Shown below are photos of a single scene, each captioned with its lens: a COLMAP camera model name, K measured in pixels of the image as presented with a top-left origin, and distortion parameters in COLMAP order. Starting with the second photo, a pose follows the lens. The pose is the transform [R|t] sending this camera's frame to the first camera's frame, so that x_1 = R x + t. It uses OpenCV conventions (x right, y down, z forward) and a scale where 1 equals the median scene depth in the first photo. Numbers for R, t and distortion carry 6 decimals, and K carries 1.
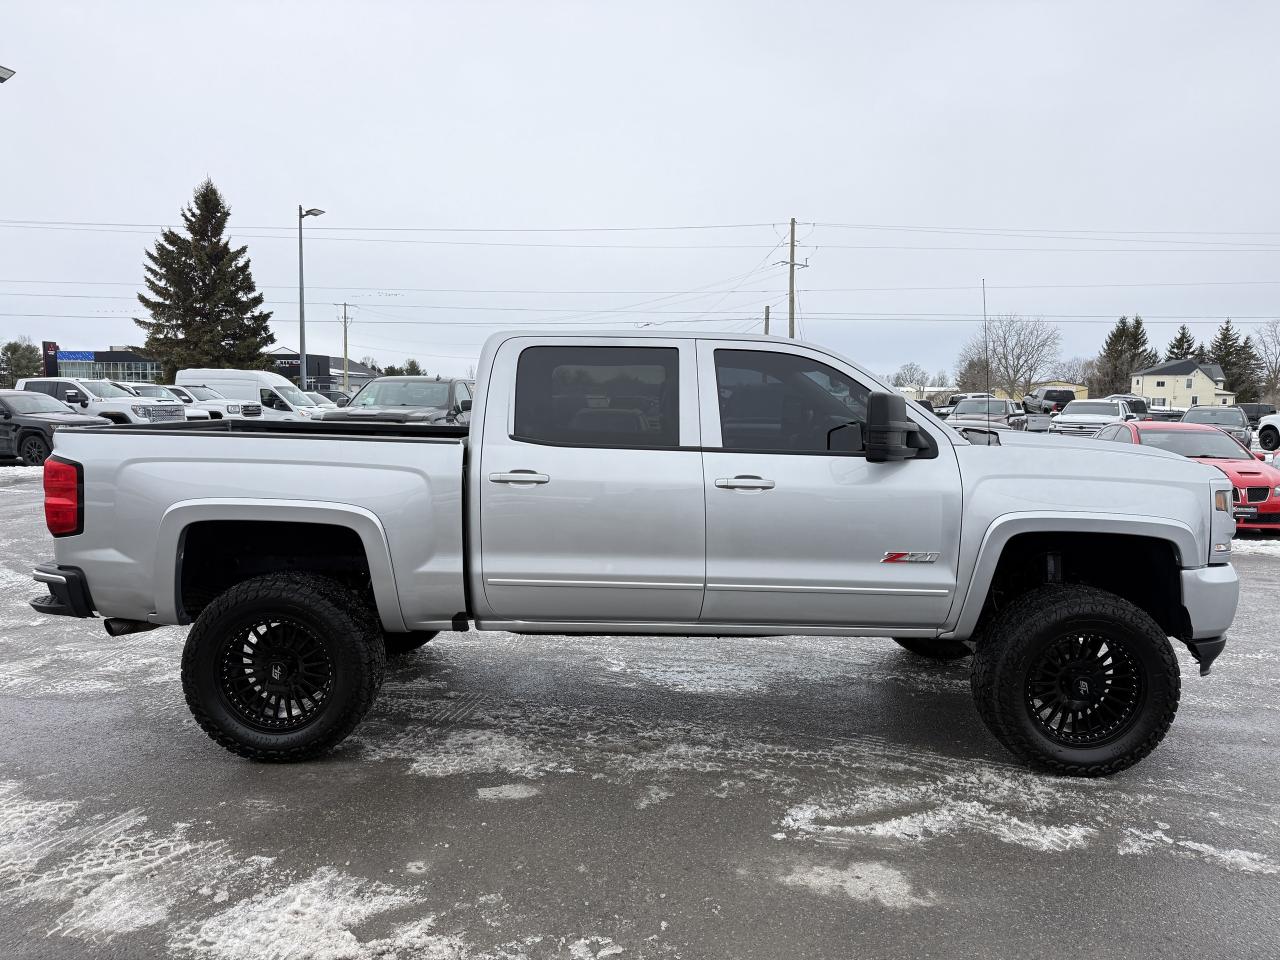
lens RADIAL K [[889.4, 0, 640.0], [0, 889.4, 480.0], [0, 0, 1]] dist [0.059323, -0.079159]
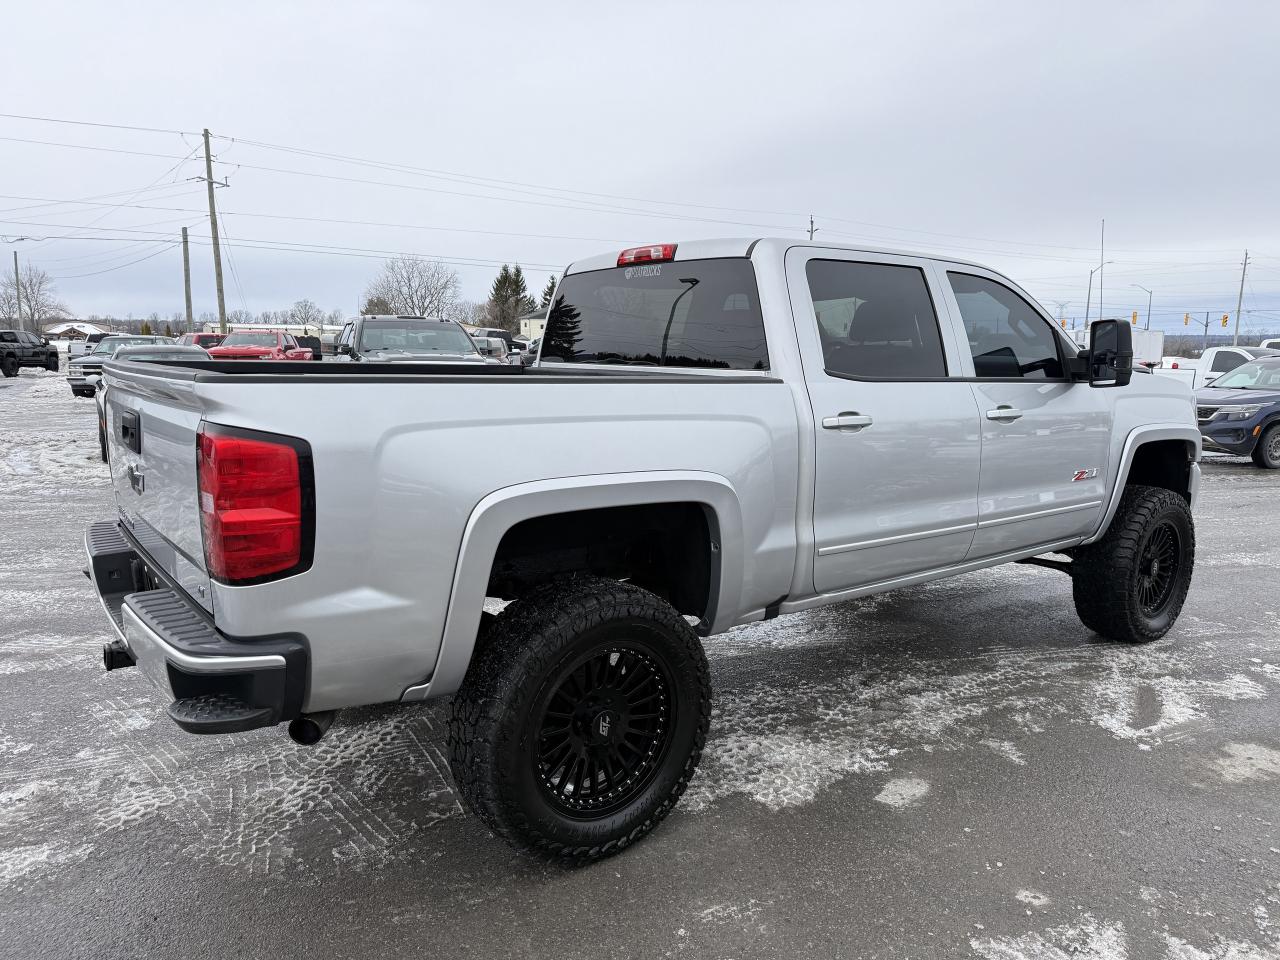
lens RADIAL K [[893.9, 0, 640.0], [0, 893.9, 480.0], [0, 0, 1]] dist [0.005024, -0.002216]
pose [[0.786512, -0.090255, 0.610945, -0.066279], [0.049419, 0.995289, 0.083414, -0.002219], [-0.615595, -0.035414, 0.787266, 0.039520]]
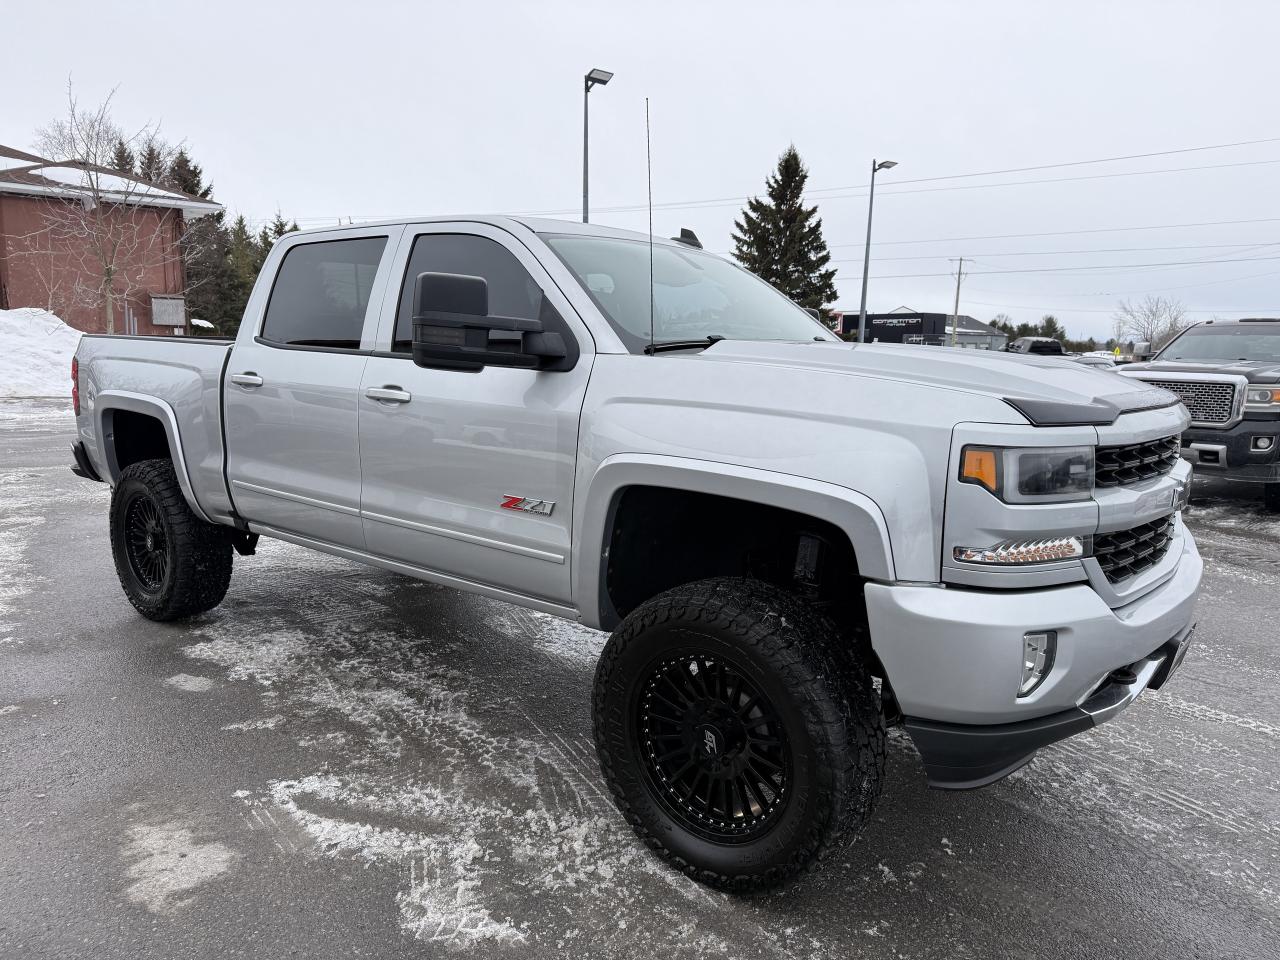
lens RADIAL K [[894.6, 0, 618.7], [0, 894.6, 482.0], [0, 0, 1]] dist [0.057377, -0.061054]
pose [[0.774381, 0.096485, -0.625319, 0.068475], [-0.067883, 0.995269, 0.069503, 0.000932], [0.629067, -0.011373, 0.777268, 0.039859]]
